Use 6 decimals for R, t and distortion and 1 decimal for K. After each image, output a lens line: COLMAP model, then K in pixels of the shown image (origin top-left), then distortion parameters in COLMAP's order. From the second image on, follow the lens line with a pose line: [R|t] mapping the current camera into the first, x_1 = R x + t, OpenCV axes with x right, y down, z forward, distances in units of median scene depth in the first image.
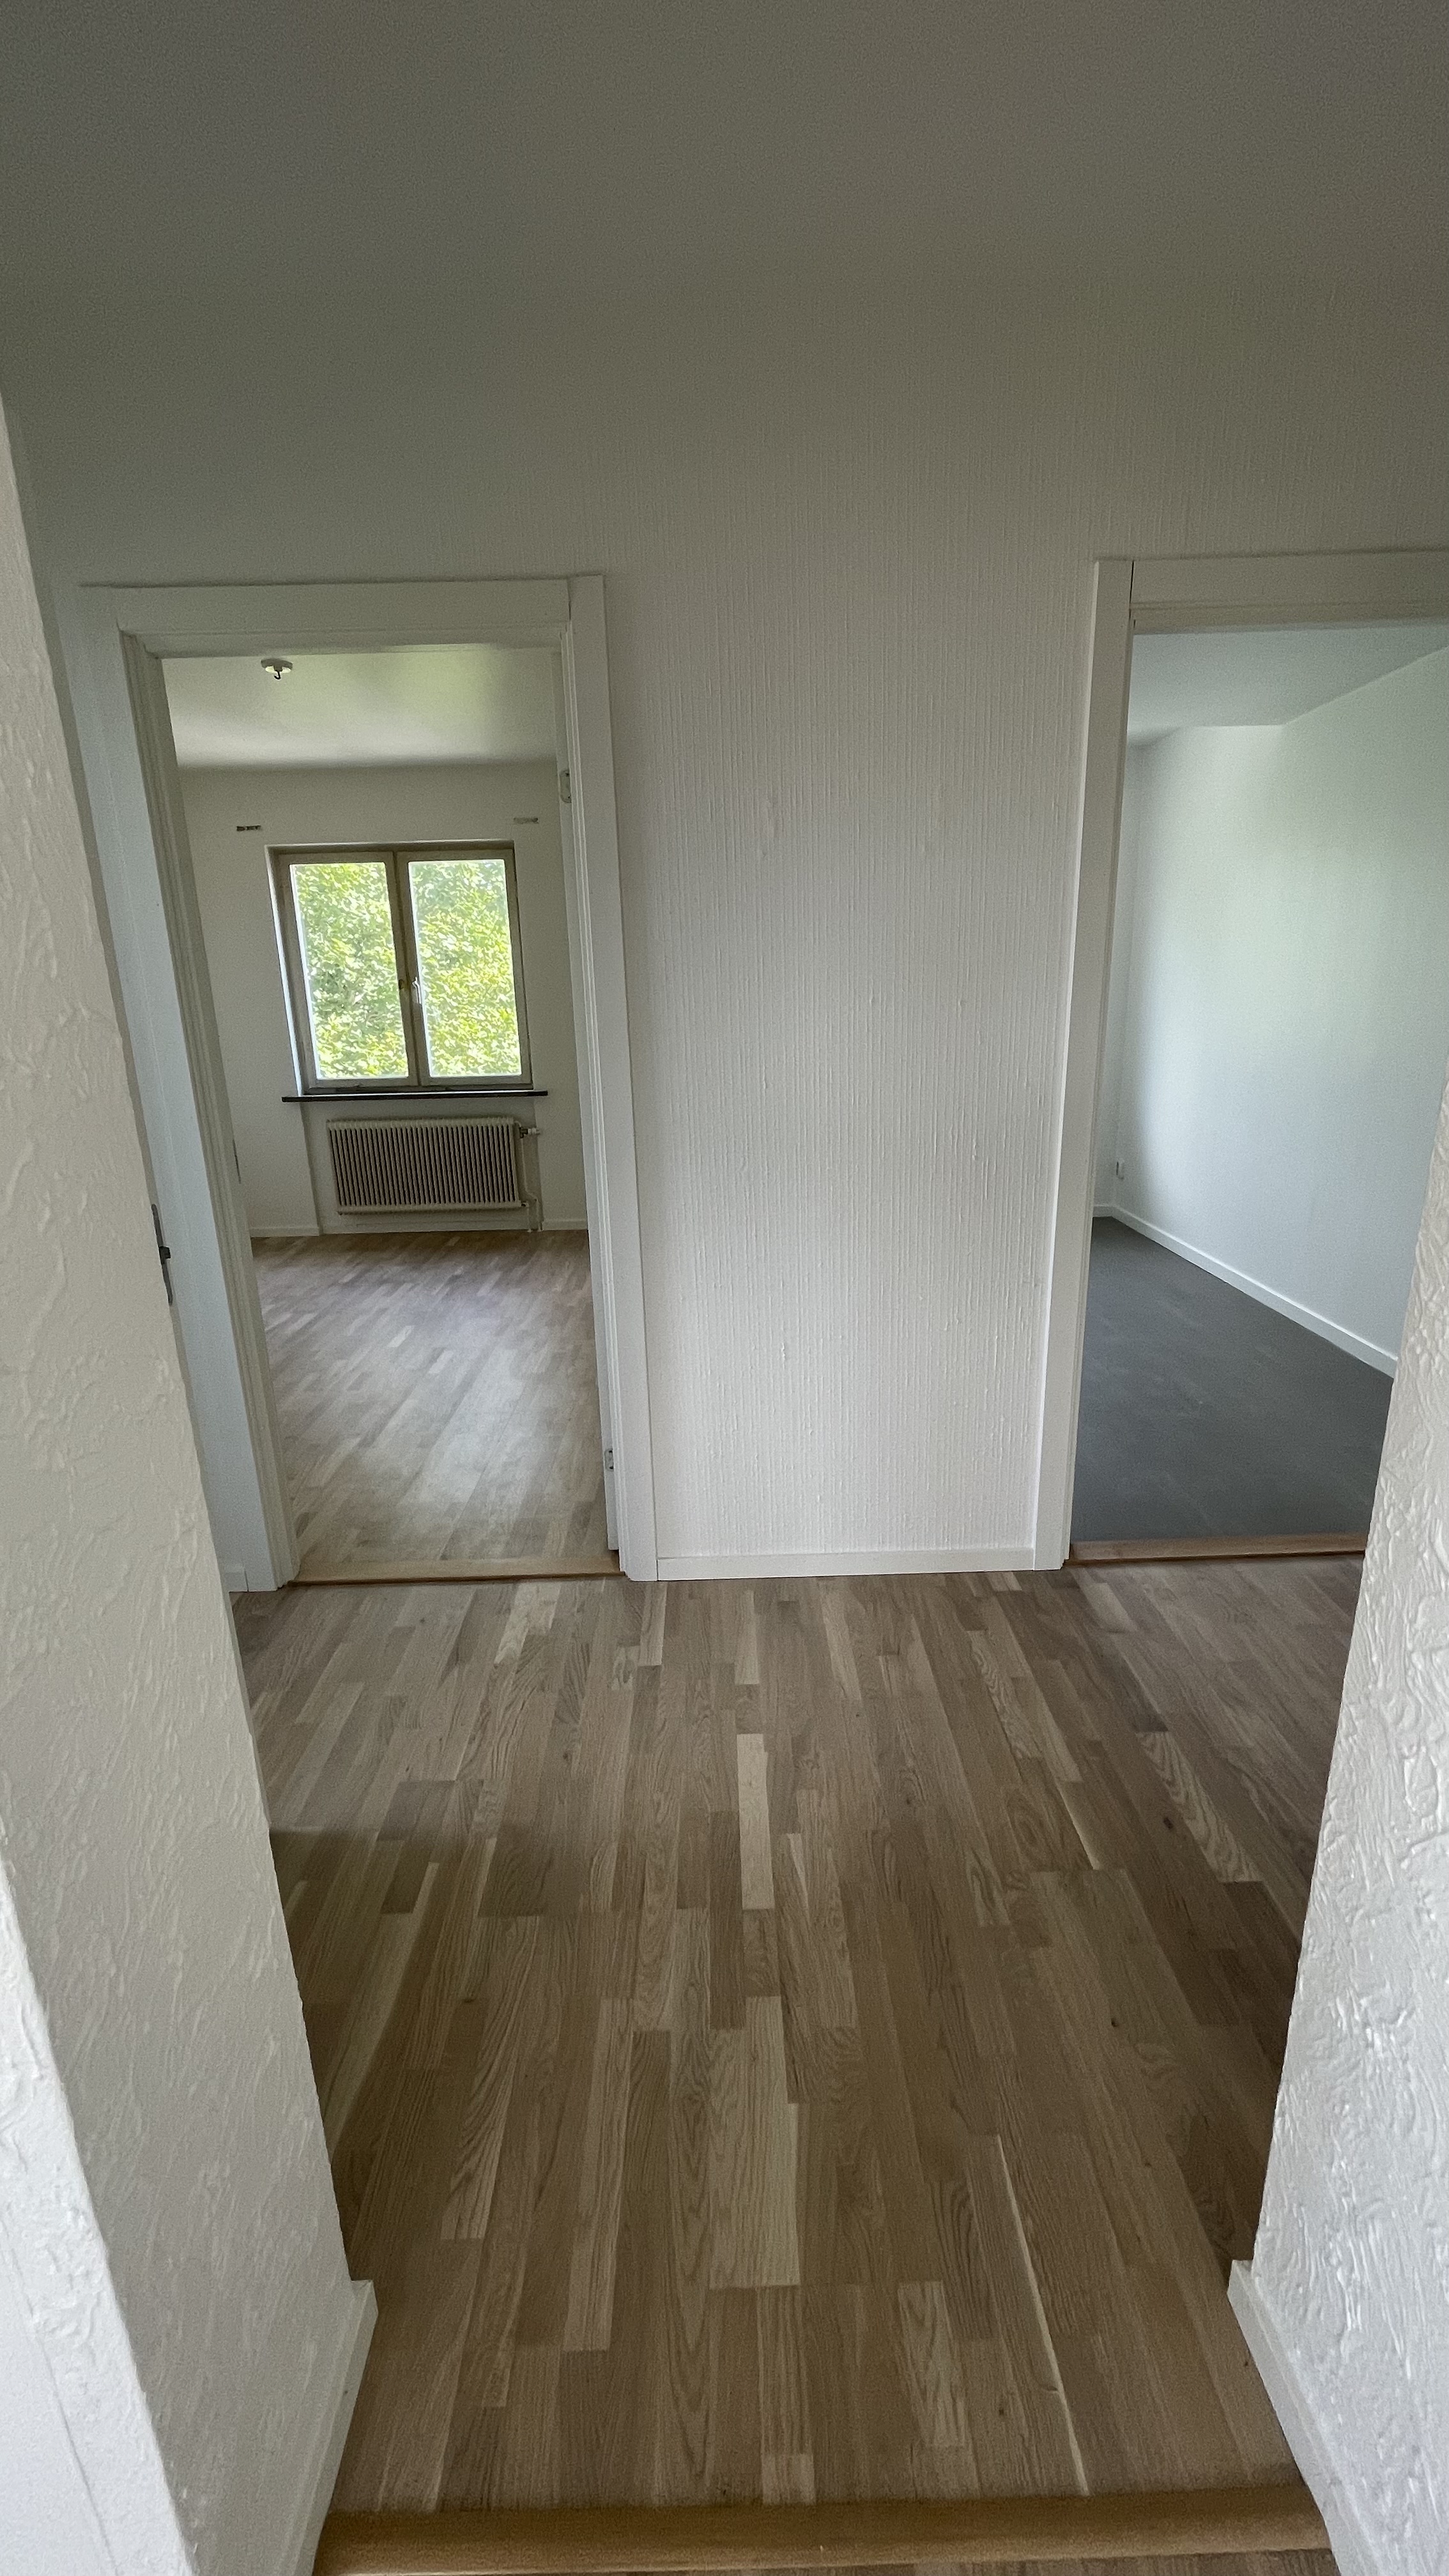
lens RADIAL K [[1053.8, 0, 729.6], [0, 1053.8, 1298.1], [0, 0, 1]] dist [-0.002004, 0.005190]
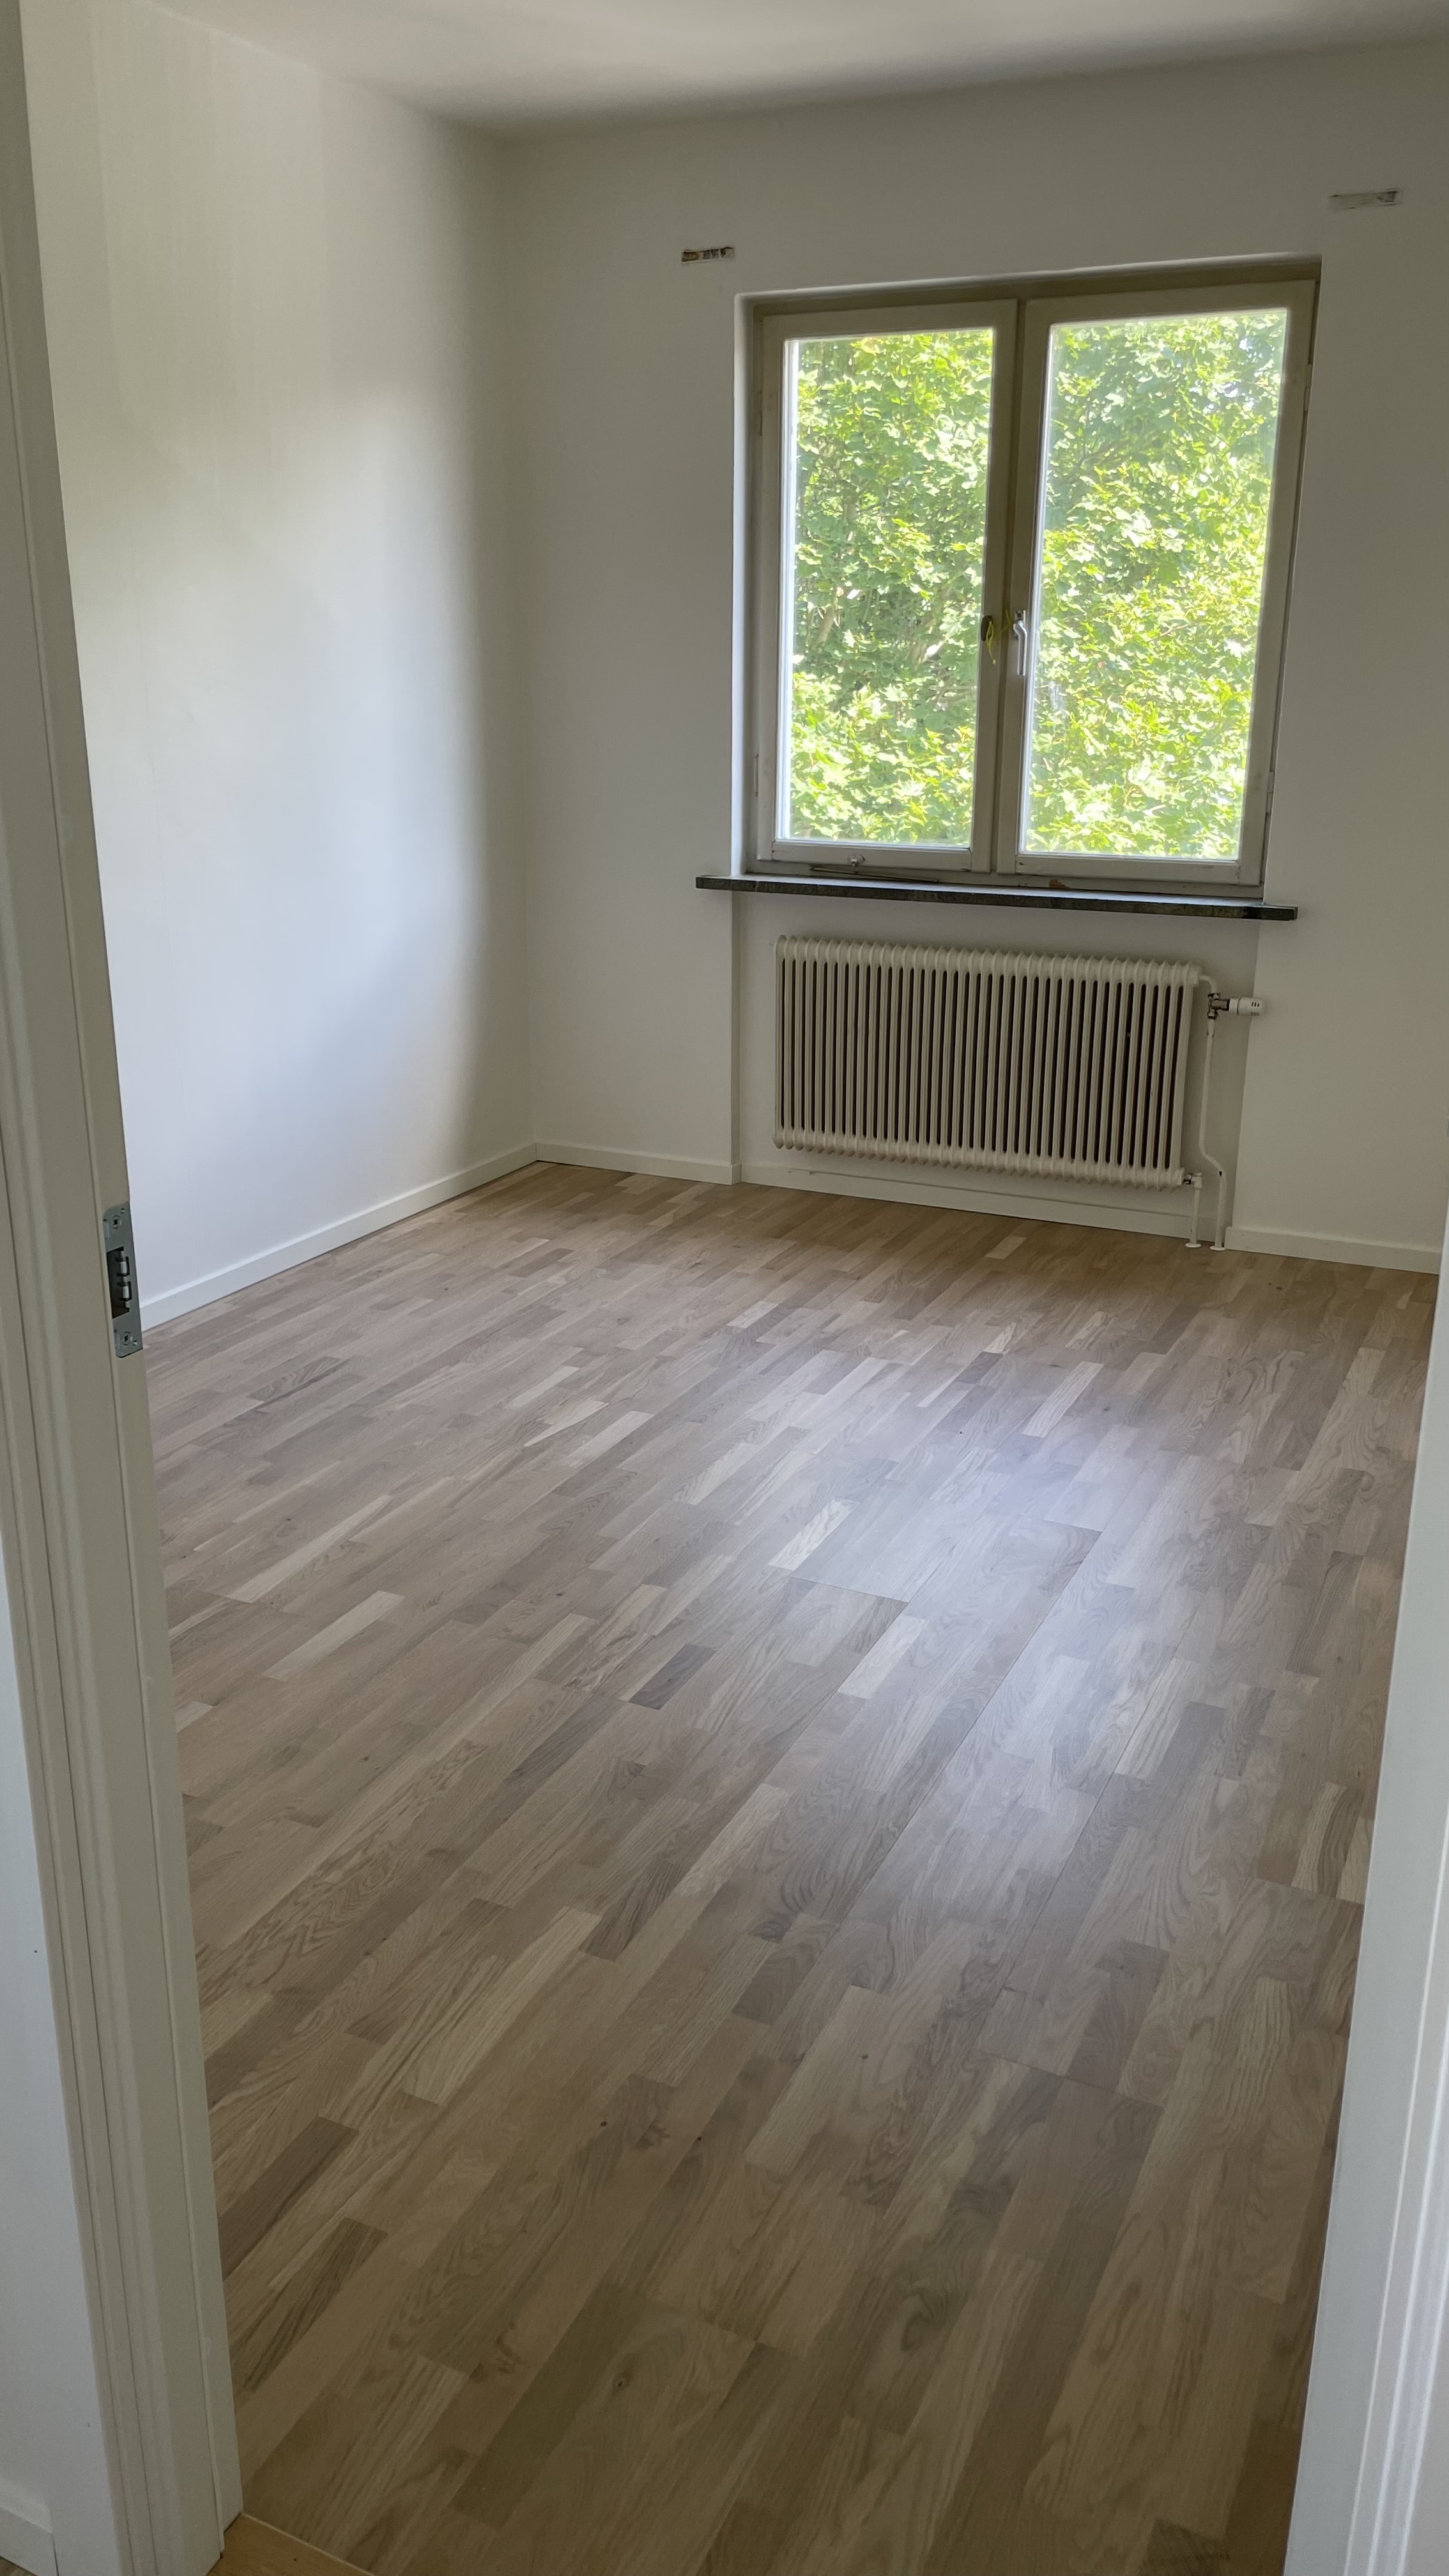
lens RADIAL K [[1996.1, 0, 724.5], [0, 1996.1, 1288.0], [0, 0, 1]] dist [0.213703, -0.358480]
pose [[0.903189, 0.157622, -0.399255, -0.039423], [-0.146923, 0.987477, 0.057480, -0.068798], [0.403315, 0.006744, 0.915037, 0.213694]]
